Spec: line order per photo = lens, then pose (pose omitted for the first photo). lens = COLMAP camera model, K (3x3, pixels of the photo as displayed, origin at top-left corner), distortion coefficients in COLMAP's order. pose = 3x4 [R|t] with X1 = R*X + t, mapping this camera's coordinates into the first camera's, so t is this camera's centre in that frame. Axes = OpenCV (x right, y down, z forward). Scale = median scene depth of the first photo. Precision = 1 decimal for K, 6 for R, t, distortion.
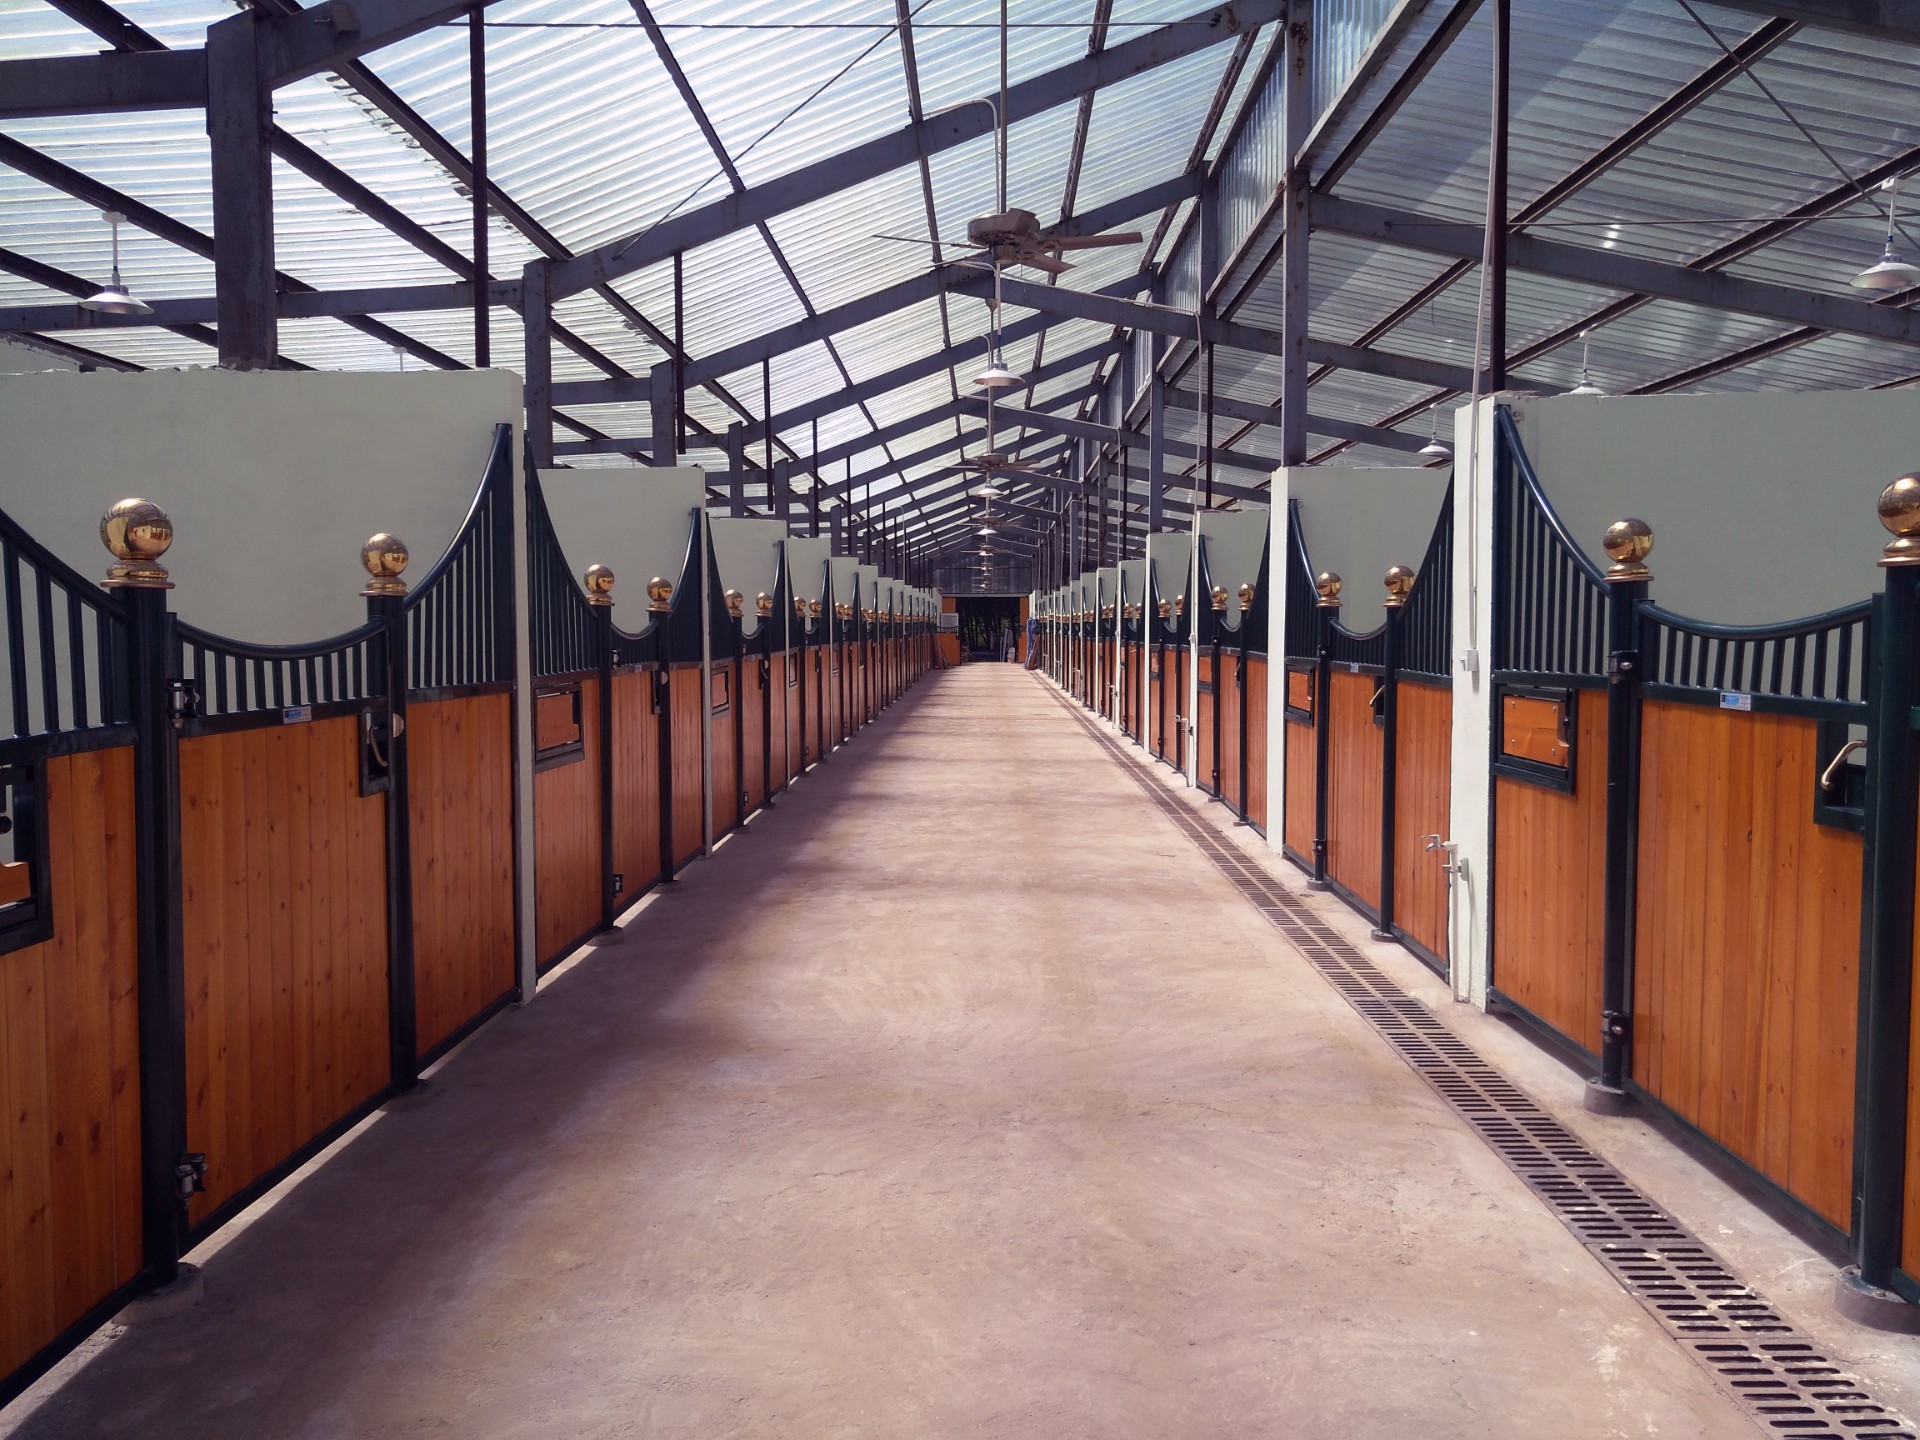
lens RADIAL K [[1556.7, 0, 970.4], [0, 1556.7, 724.7], [0, 0, 1]] dist [0.049917, -0.035895]
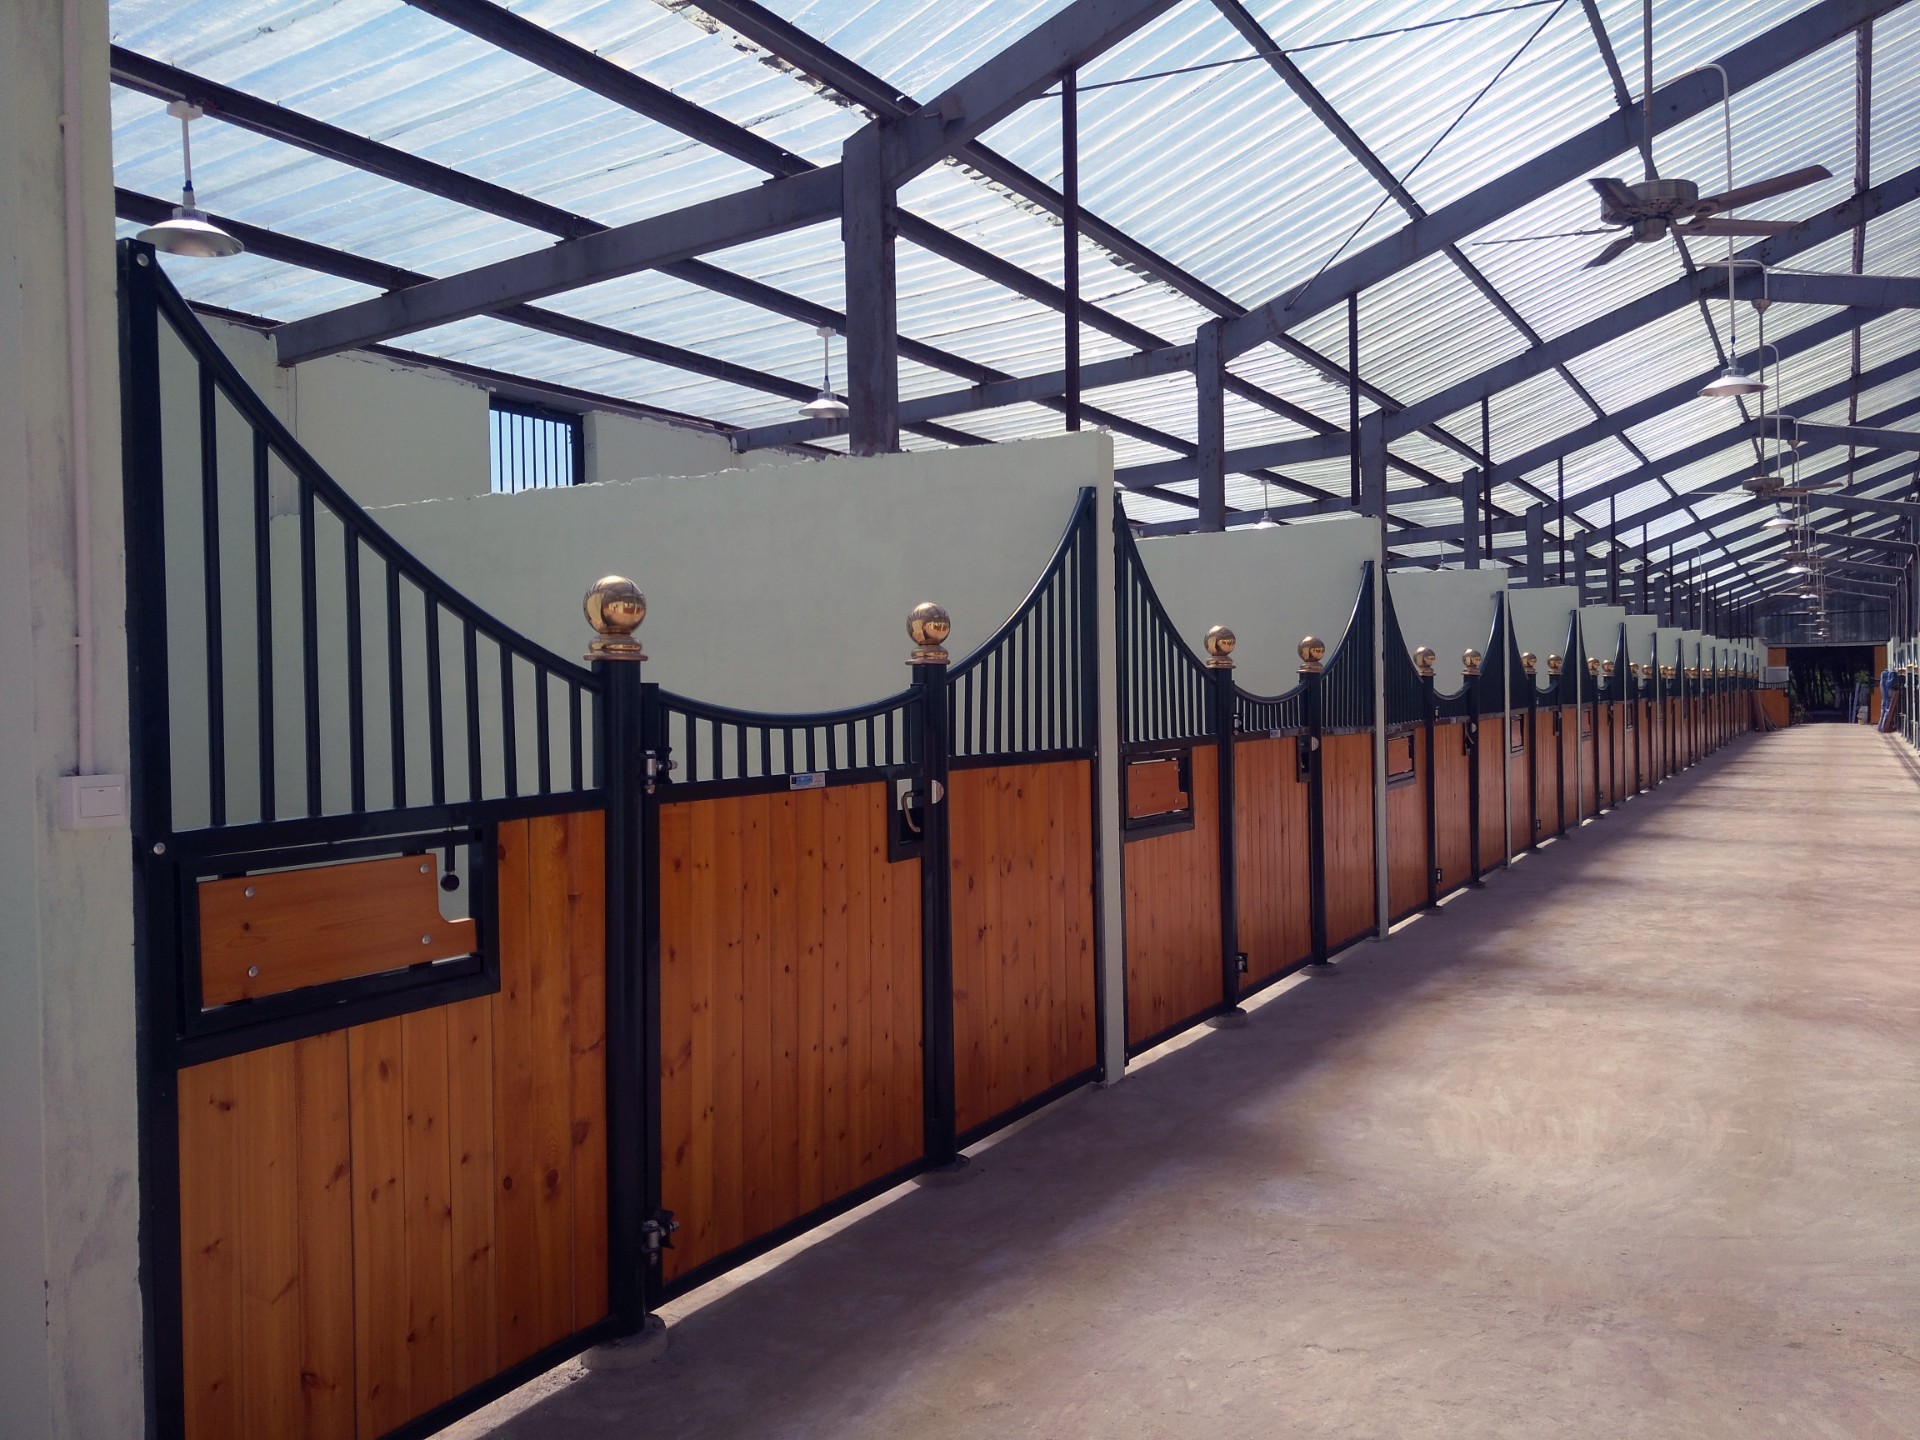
lens RADIAL K [[1556.7, 0, 959.0], [0, 1556.7, 711.0], [0, 0, 1]] dist [0.049917, -0.035895]
pose [[0.873126, -0.002116, -0.487490, 0.102242], [-0.021213, 0.998878, -0.042330, -0.007705], [0.487033, 0.047300, 0.872102, 0.112343]]
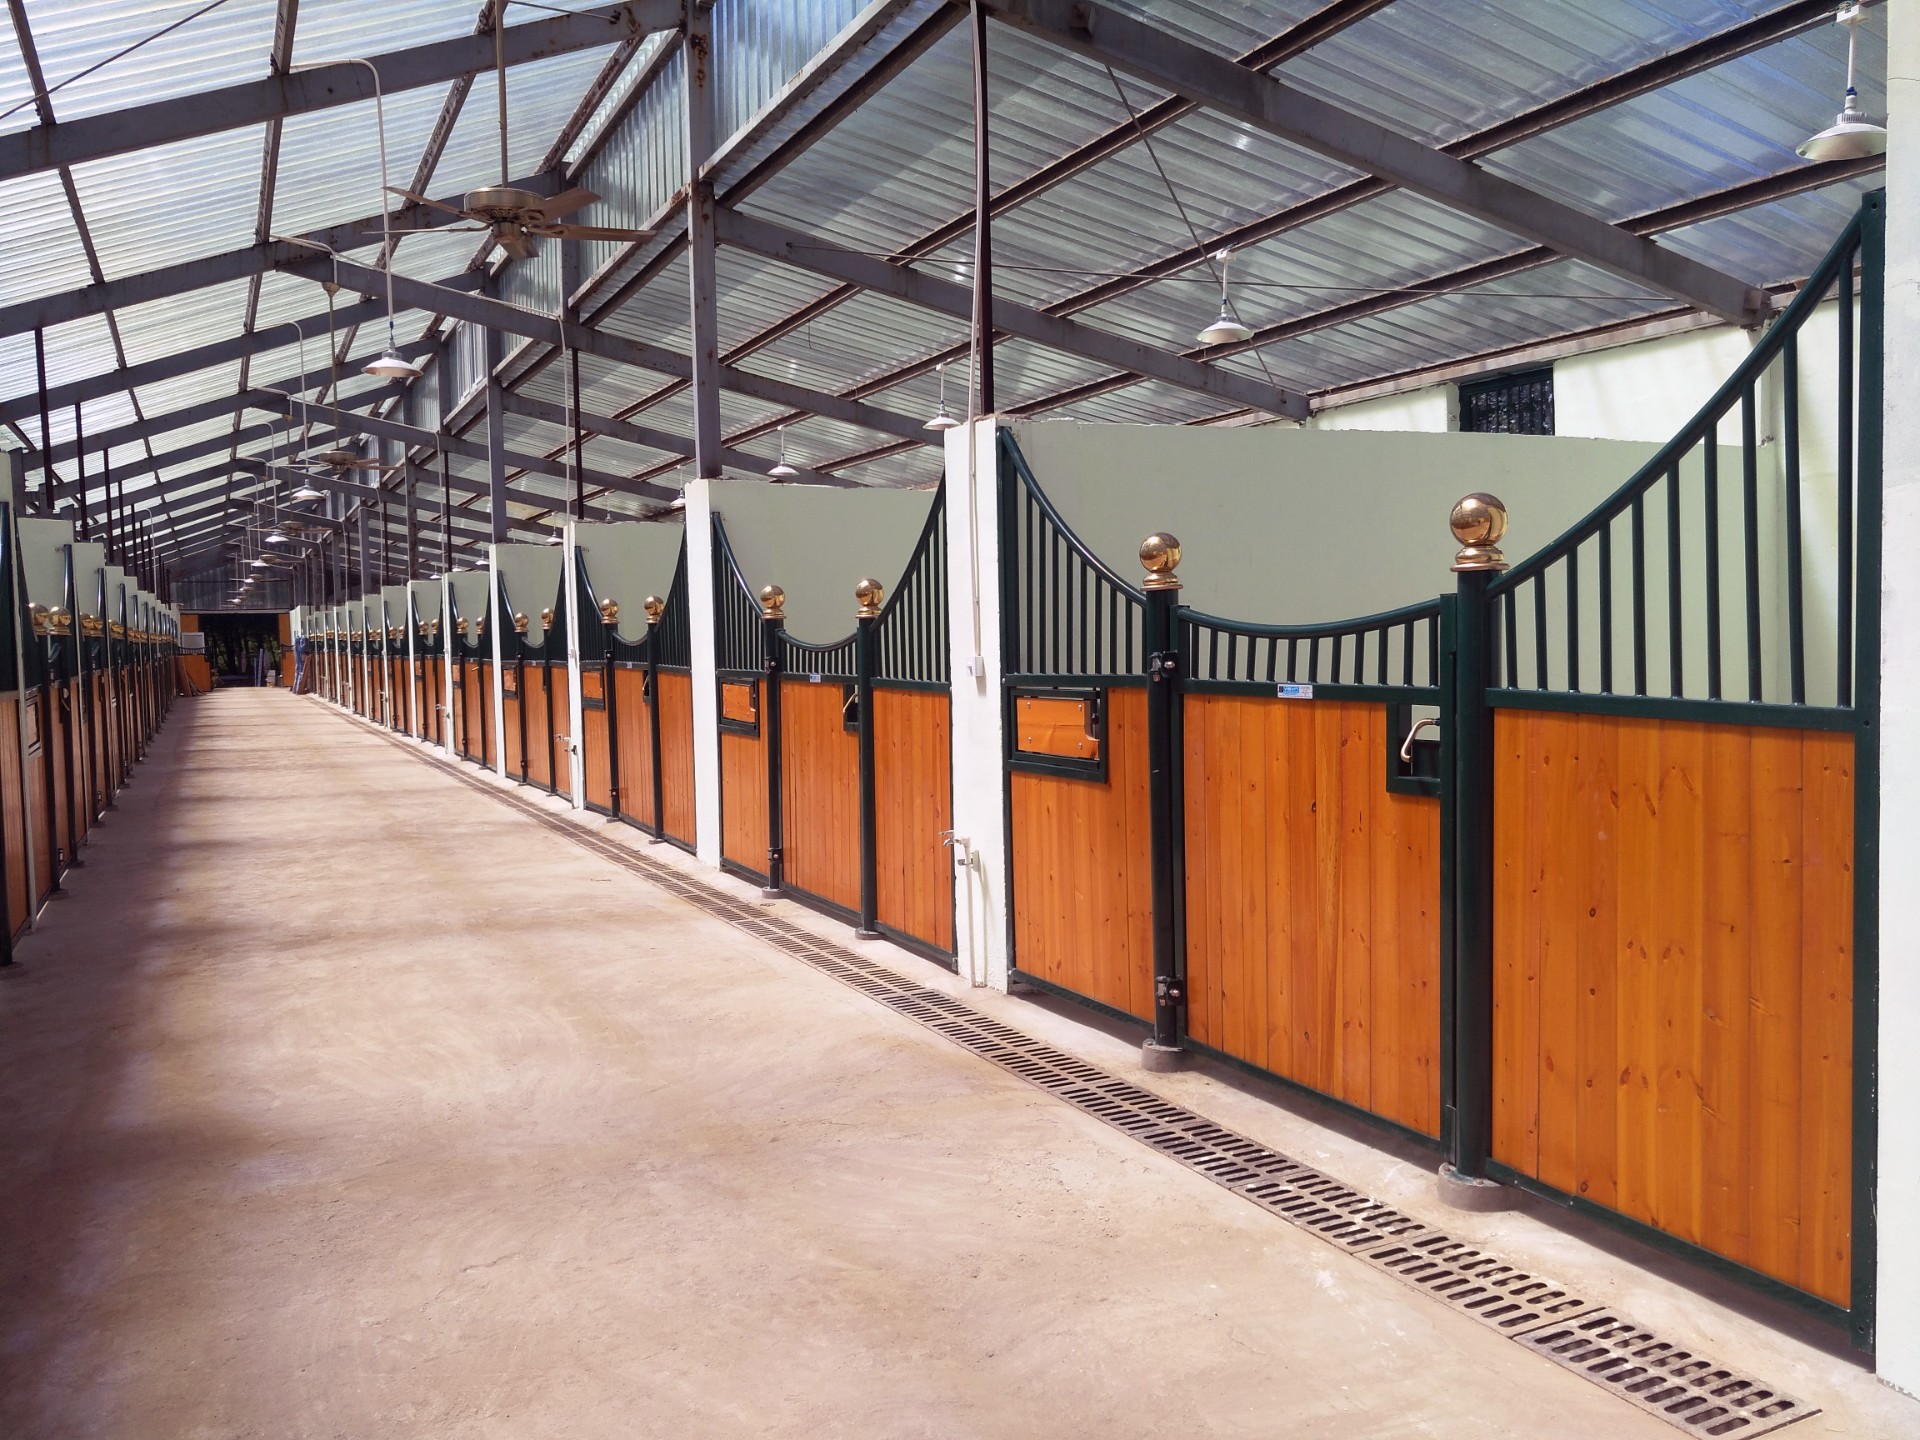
lens RADIAL K [[1556.7, 0, 972.0], [0, 1556.7, 724.9], [0, 0, 1]] dist [0.049917, -0.035895]
pose [[0.891590, -0.041183, 0.450968, -0.157999], [0.046027, 0.998940, 0.000227, -0.001141], [-0.450499, 0.020555, 0.892540, 0.061765]]
